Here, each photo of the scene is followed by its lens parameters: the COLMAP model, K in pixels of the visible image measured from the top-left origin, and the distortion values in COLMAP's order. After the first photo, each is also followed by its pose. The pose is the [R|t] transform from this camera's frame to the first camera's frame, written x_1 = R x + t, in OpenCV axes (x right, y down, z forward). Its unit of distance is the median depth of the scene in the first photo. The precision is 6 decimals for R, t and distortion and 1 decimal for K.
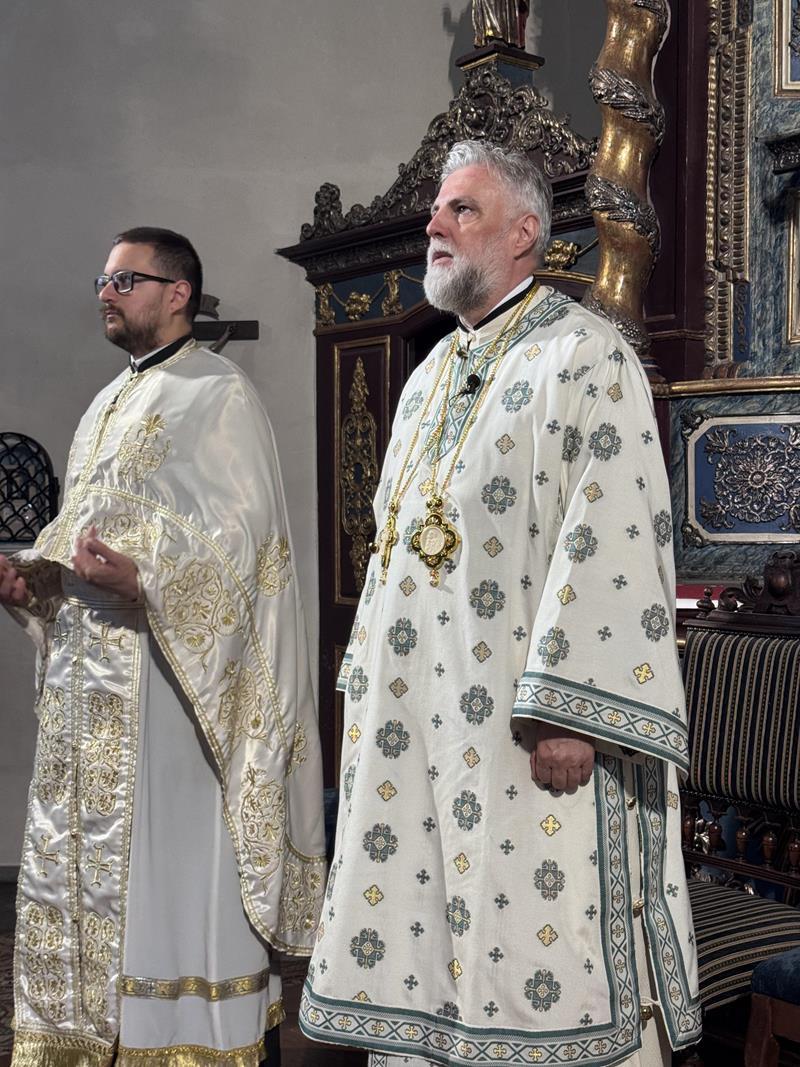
lens RADIAL K [[1462.0, 0, 400.4], [0, 1462.0, 545.7], [0, 0, 1]] dist [-0.009438, -0.080073]
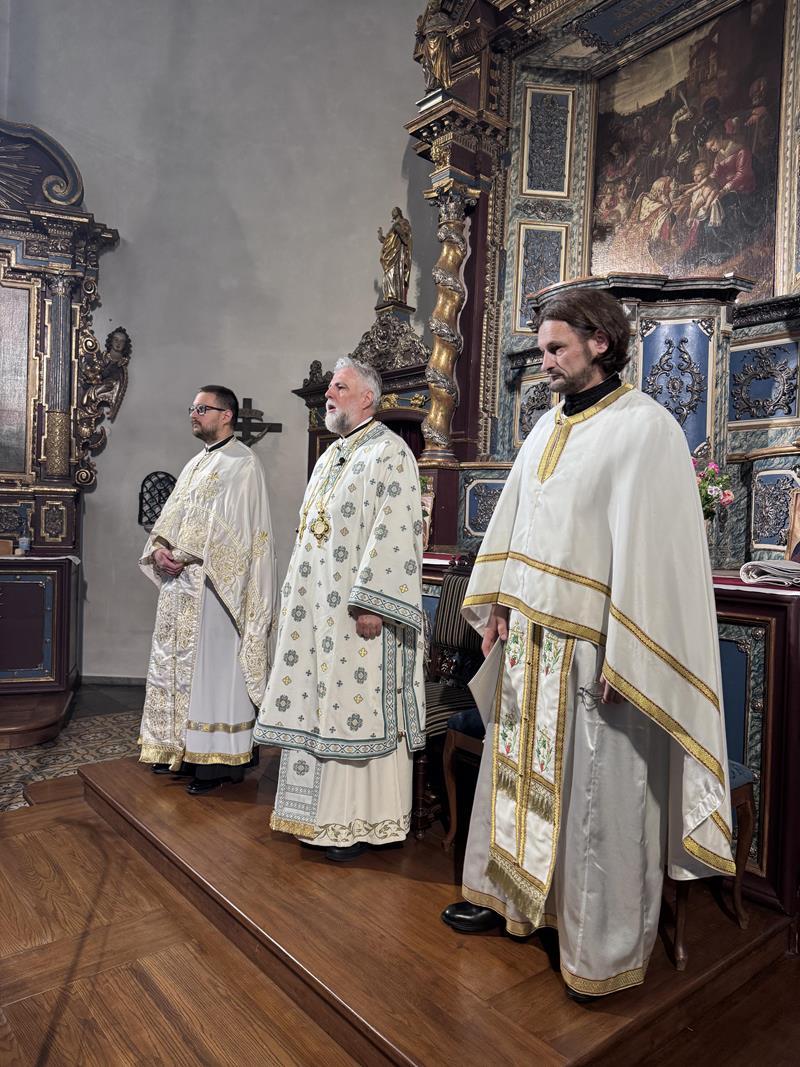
lens RADIAL K [[742.2, 0, 400.0], [0, 742.2, 533.5], [0, 0, 1]] dist [0.001619, -0.034528]
pose [[0.998661, 0.043735, 0.027638, 0.116703], [-0.043658, 0.999041, -0.003375, 0.003415], [-0.027759, 0.002164, 0.999612, -0.178716]]
